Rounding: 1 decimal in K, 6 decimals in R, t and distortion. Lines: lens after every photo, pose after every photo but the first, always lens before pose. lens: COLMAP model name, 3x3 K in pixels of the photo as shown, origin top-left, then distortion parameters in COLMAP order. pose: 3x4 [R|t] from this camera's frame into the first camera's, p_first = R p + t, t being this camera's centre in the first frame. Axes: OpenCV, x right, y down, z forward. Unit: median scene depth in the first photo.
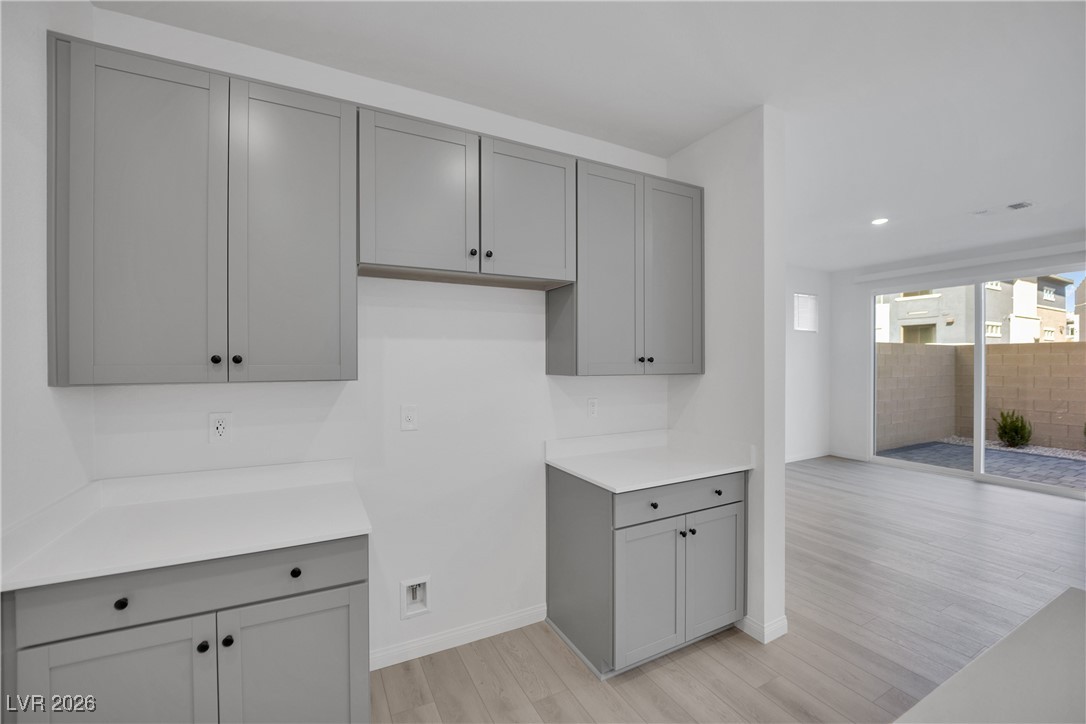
lens RADIAL K [[440.4, 0, 540.2], [0, 440.4, 363.5], [0, 0, 1]] dist [-0.019045, 0.000684]
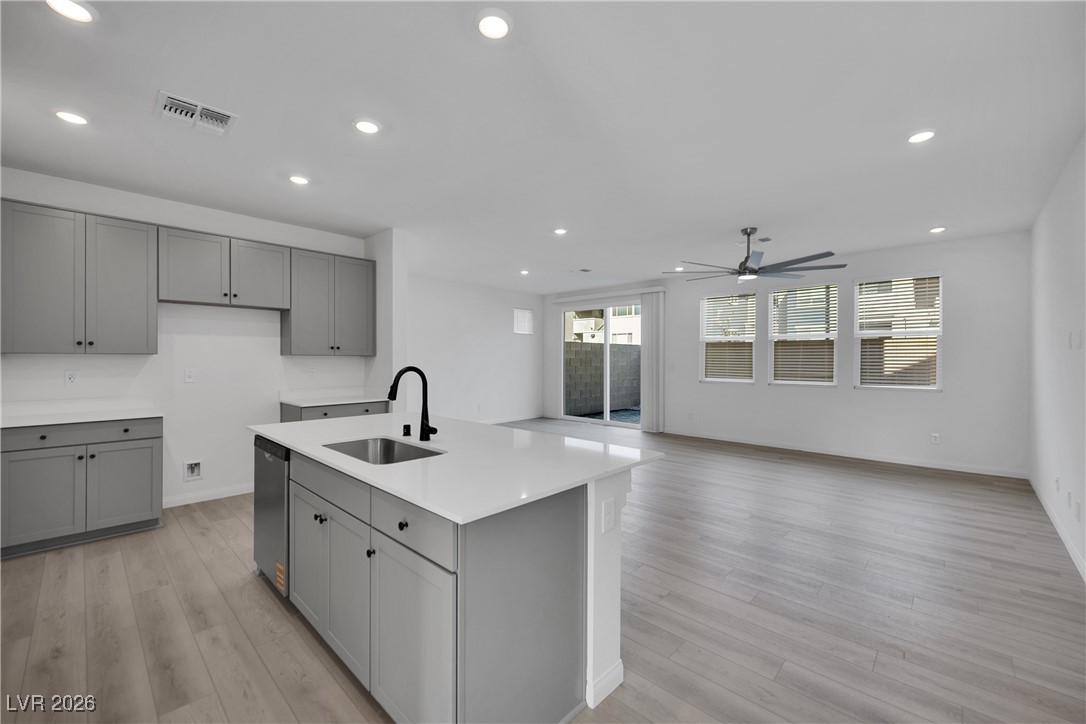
lens RADIAL K [[438.5, 0, 543.7], [0, 438.5, 359.5], [0, 0, 1]] dist [-0.002433, -0.000677]
pose [[0.942638, 0.003225, 0.333801, 0.529027], [-0.002594, 0.999994, -0.002338, 0.051905], [-0.333807, 0.001338, 0.942641, -1.339938]]
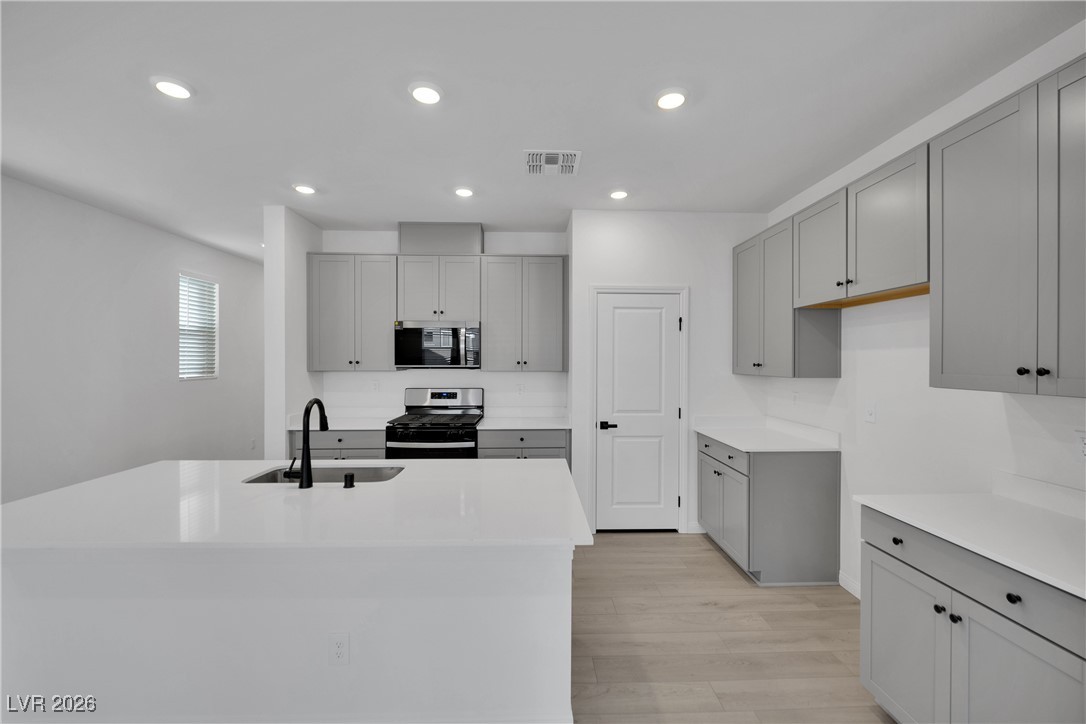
lens RADIAL K [[438.5, 0, 543.7], [0, 438.5, 359.5], [0, 0, 1]] dist [-0.002433, -0.000677]
pose [[-0.426661, 0.001140, -0.904411, 1.258489], [-0.007170, 0.999964, 0.004643, -0.027583], [0.904383, 0.008466, -0.426637, 0.700266]]
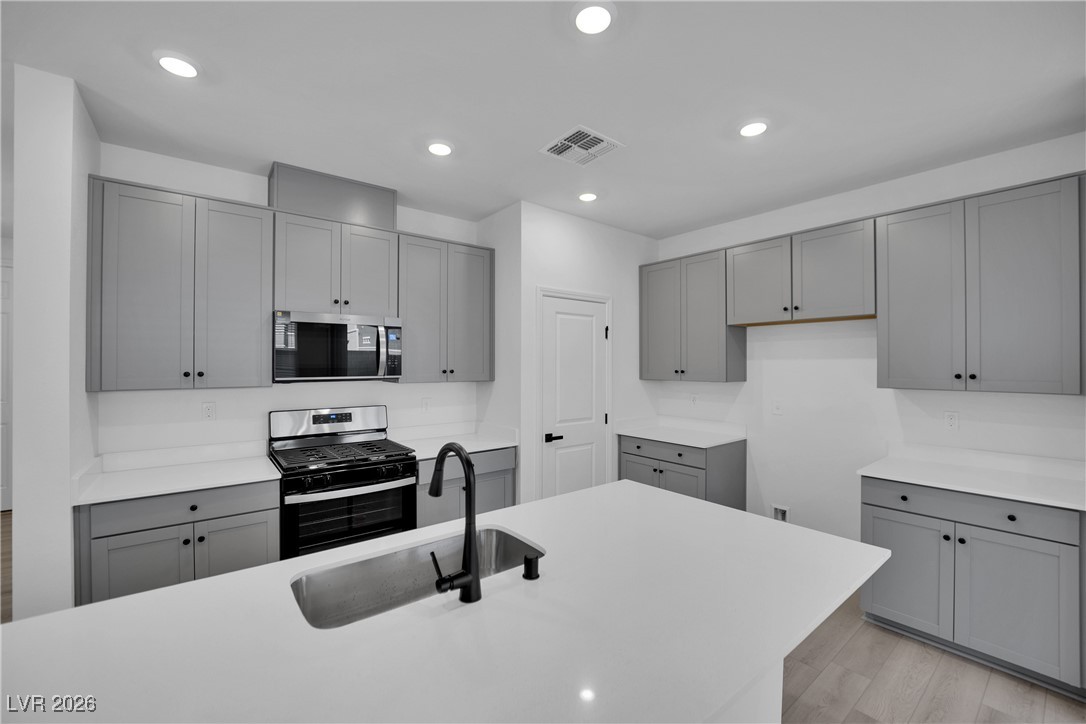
lens RADIAL K [[440.4, 0, 540.2], [0, 440.4, 363.5], [0, 0, 1]] dist [-0.019045, 0.000684]
pose [[0.189595, 0.001600, -0.981861, 1.176932], [-0.007911, 0.999969, 0.000102, -0.035577], [0.981831, 0.007748, 0.189602, -0.196679]]
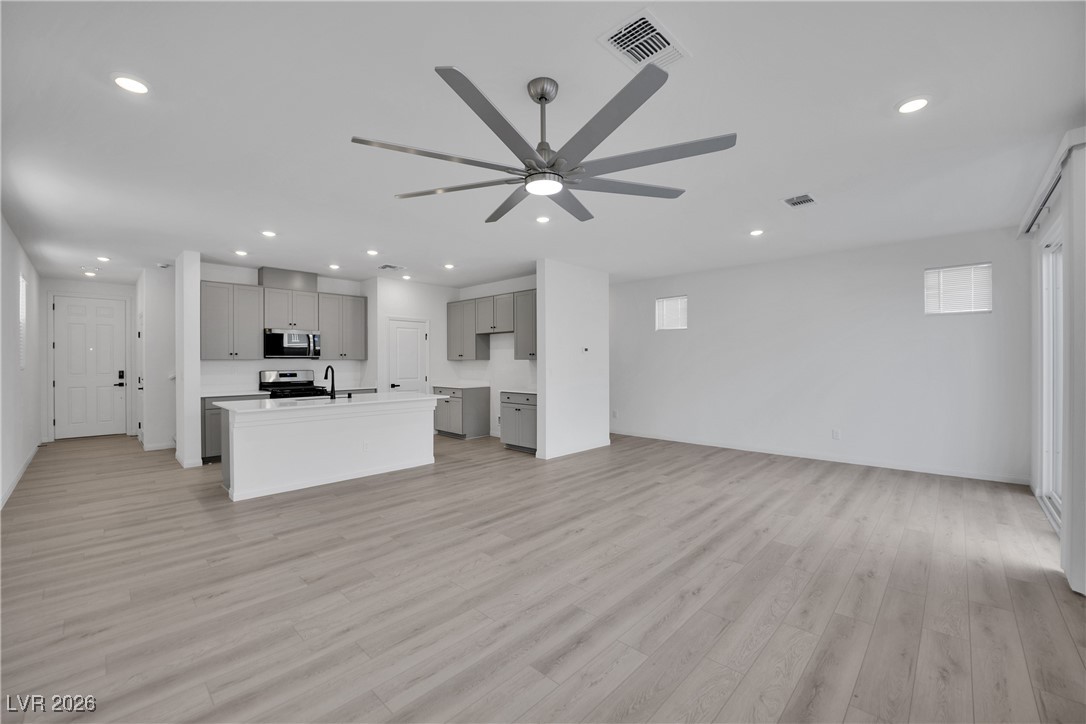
lens RADIAL K [[440.4, 0, 540.2], [0, 440.4, 363.5], [0, 0, 1]] dist [-0.019045, 0.000684]
pose [[0.327009, 0.004317, -0.945011, 3.356033], [-0.003131, 0.999989, 0.003485, 0.047689], [0.945016, 0.001819, 0.327019, 0.120839]]
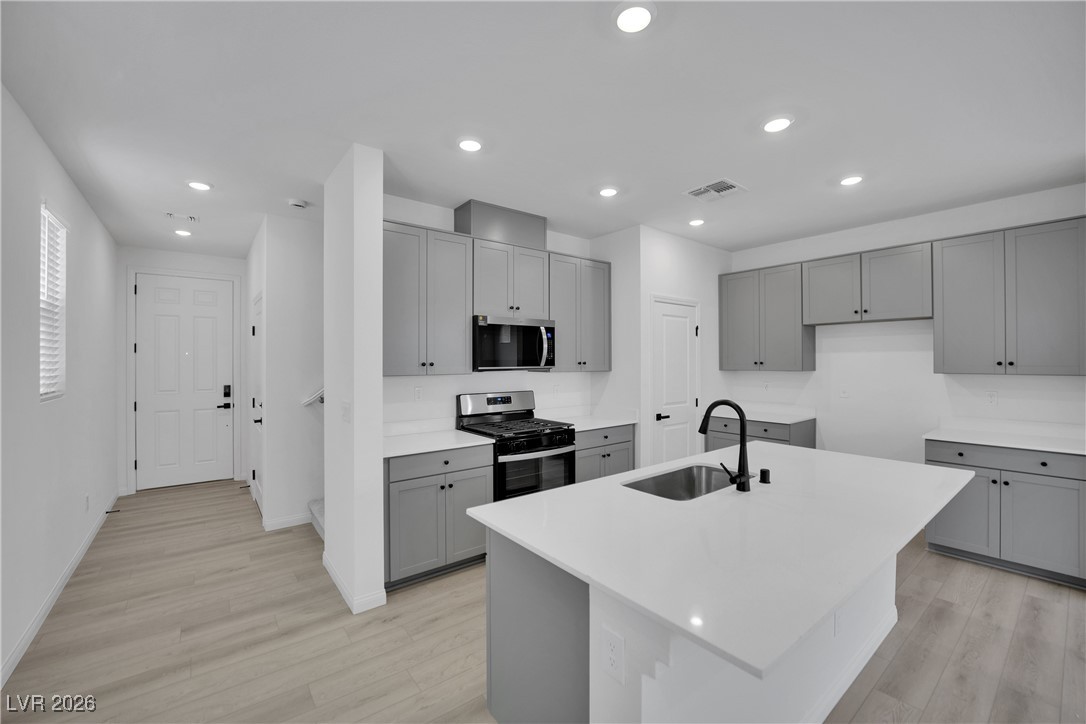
lens RADIAL K [[440.4, 0, 540.2], [0, 440.4, 363.5], [0, 0, 1]] dist [-0.019045, 0.000684]
pose [[0.190893, 0.004775, -0.981599, 1.450365], [-0.003230, 0.999986, 0.004237, -0.010306], [0.981606, 0.002362, 0.190906, -0.786260]]
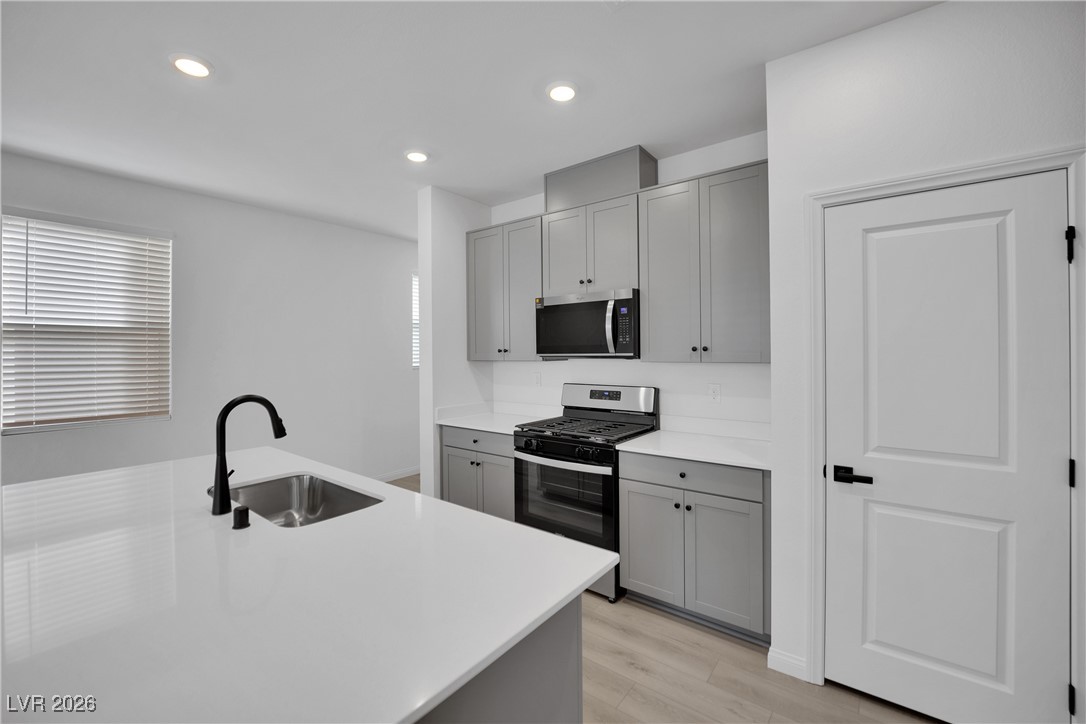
lens RADIAL K [[444.6, 0, 544.1], [0, 444.6, 349.6], [0, 0, 1]] dist [-0.020191, 0.000055]
pose [[-0.904098, 0.008575, -0.427240, 0.443739], [0.008010, 0.999963, 0.003120, -0.009009], [0.427251, -0.000602, -0.904133, 0.701820]]
